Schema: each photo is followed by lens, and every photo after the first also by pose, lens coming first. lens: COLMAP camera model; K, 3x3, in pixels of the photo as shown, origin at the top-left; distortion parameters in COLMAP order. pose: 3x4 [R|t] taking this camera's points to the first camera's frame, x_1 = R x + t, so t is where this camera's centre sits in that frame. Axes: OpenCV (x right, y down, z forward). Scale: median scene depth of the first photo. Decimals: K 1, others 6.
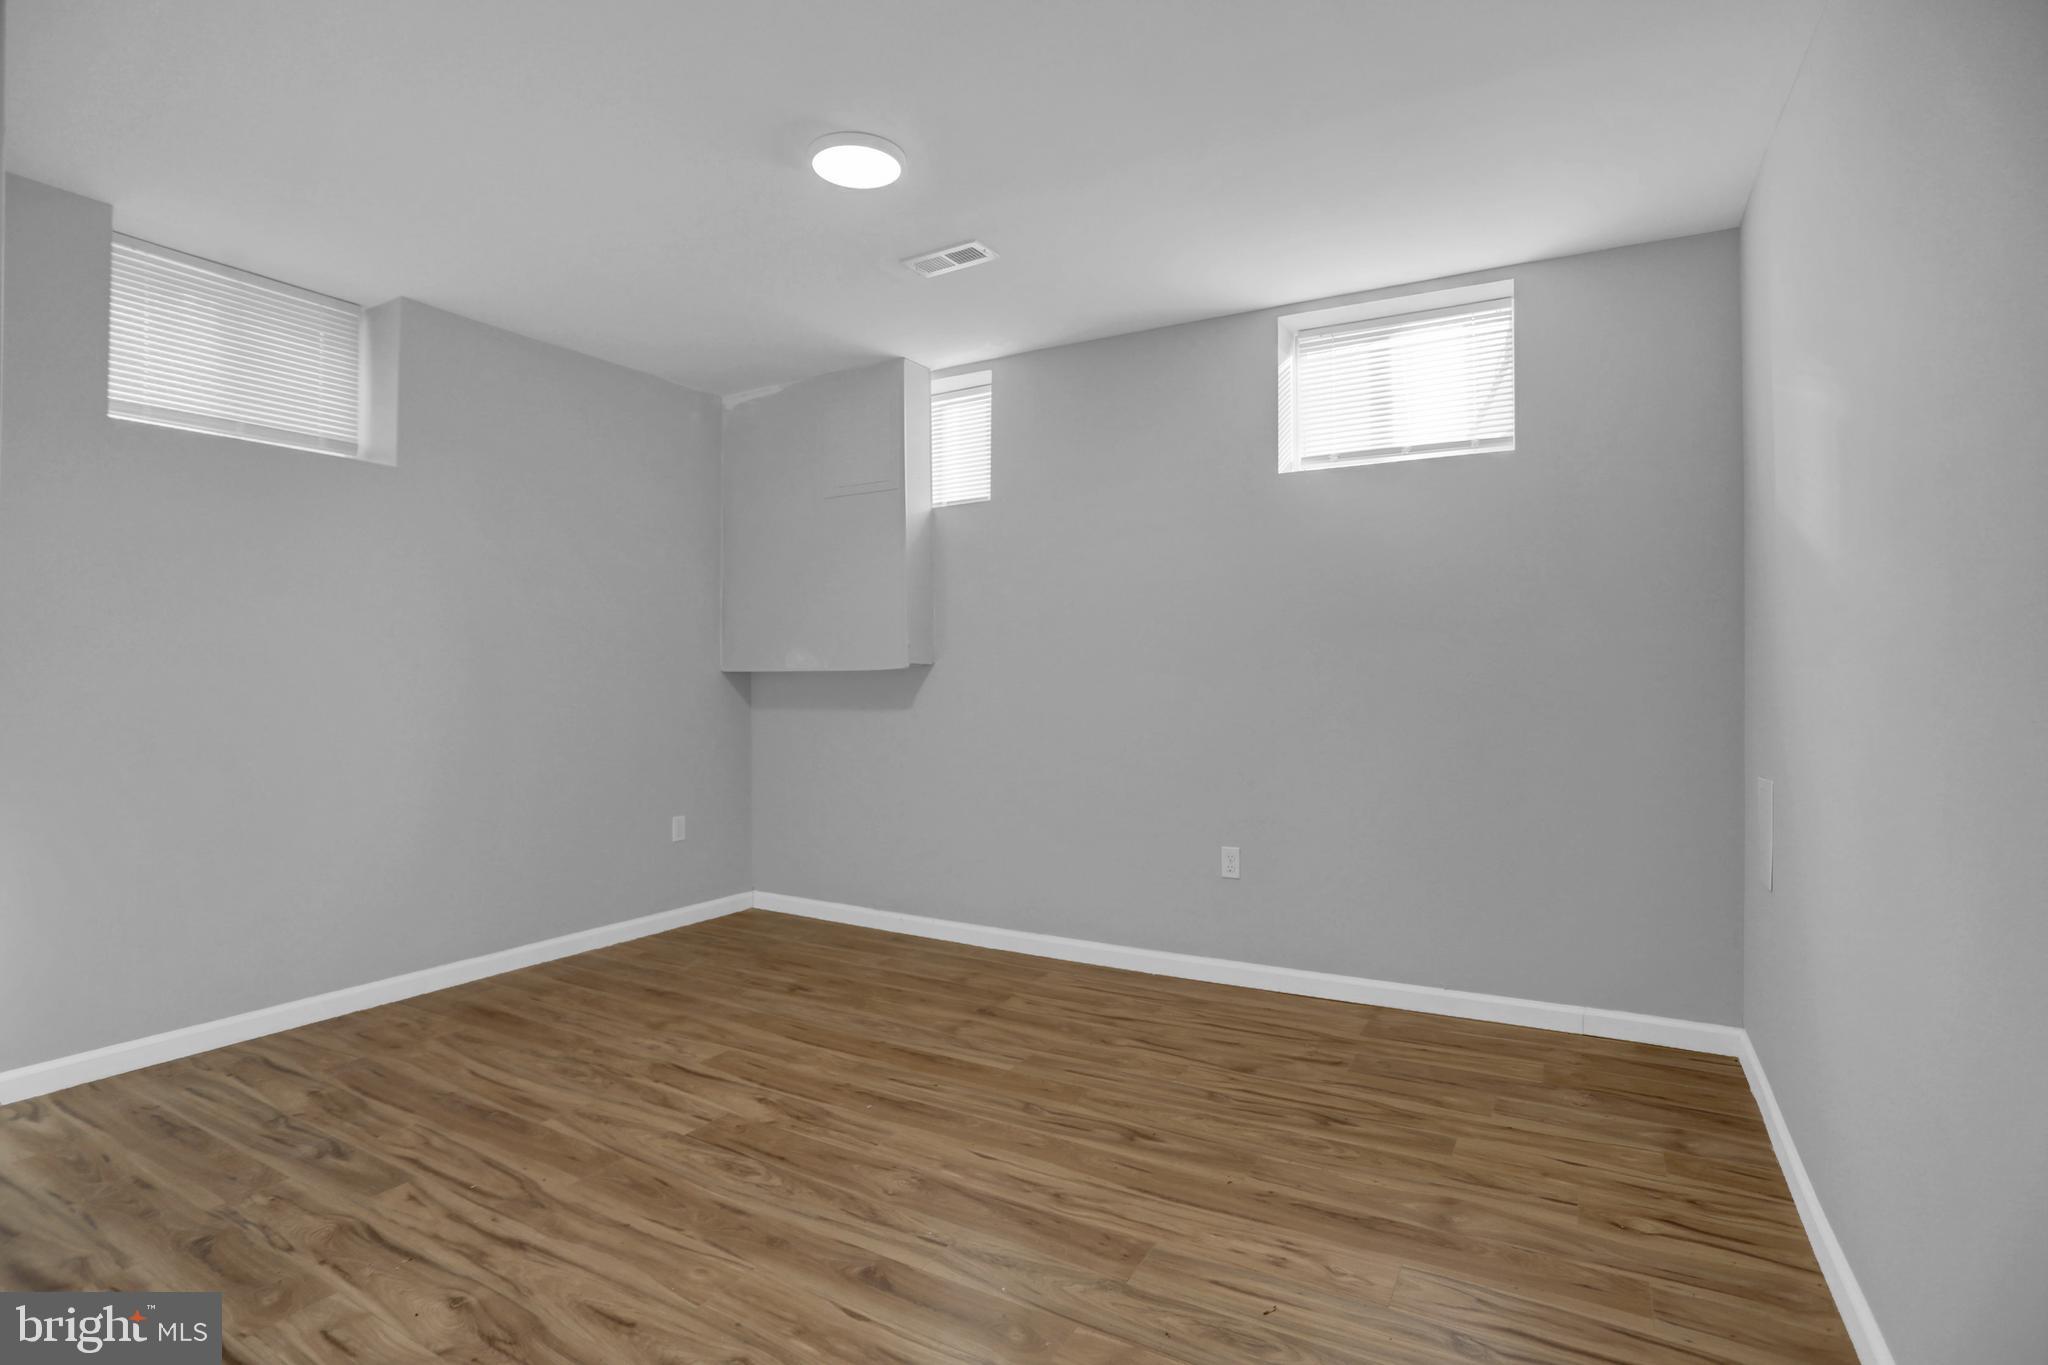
lens RADIAL K [[989.3, 0, 1024.0], [0, 989.3, 682.5], [0, 0, 1]] dist [-0.073795, 0.029895]
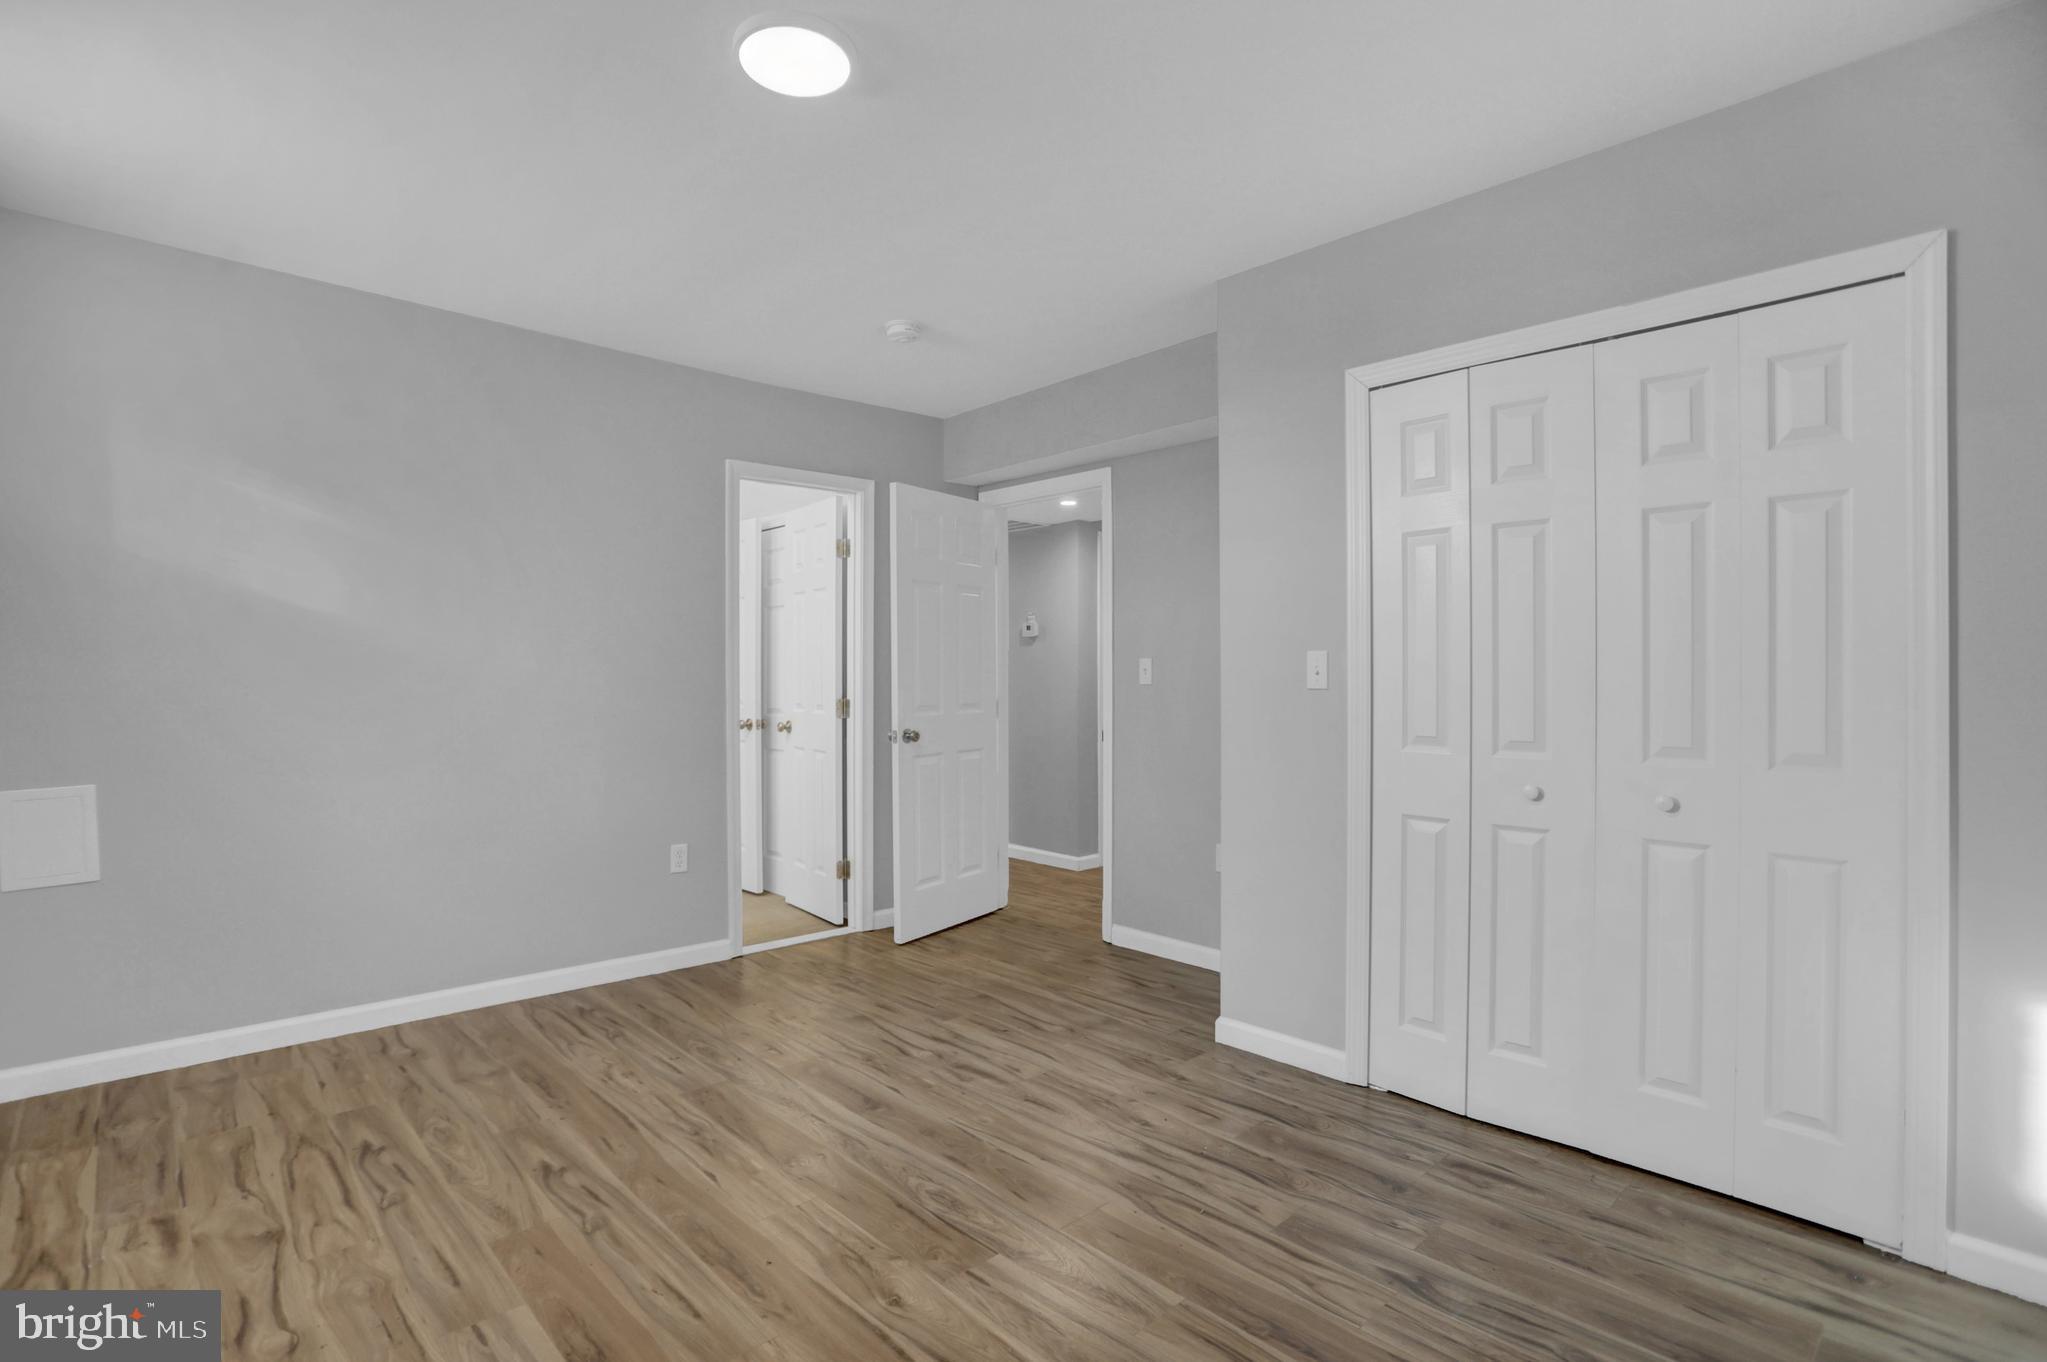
lens RADIAL K [[988.8, 0, 1023.5], [0, 988.8, 681.0], [0, 0, 1]] dist [-0.073795, 0.029895]
pose [[-0.958013, -0.002607, 0.286712, -0.666338], [-0.001218, 0.999987, 0.005021, -0.029394], [-0.286721, 0.004461, -0.958004, 1.959367]]
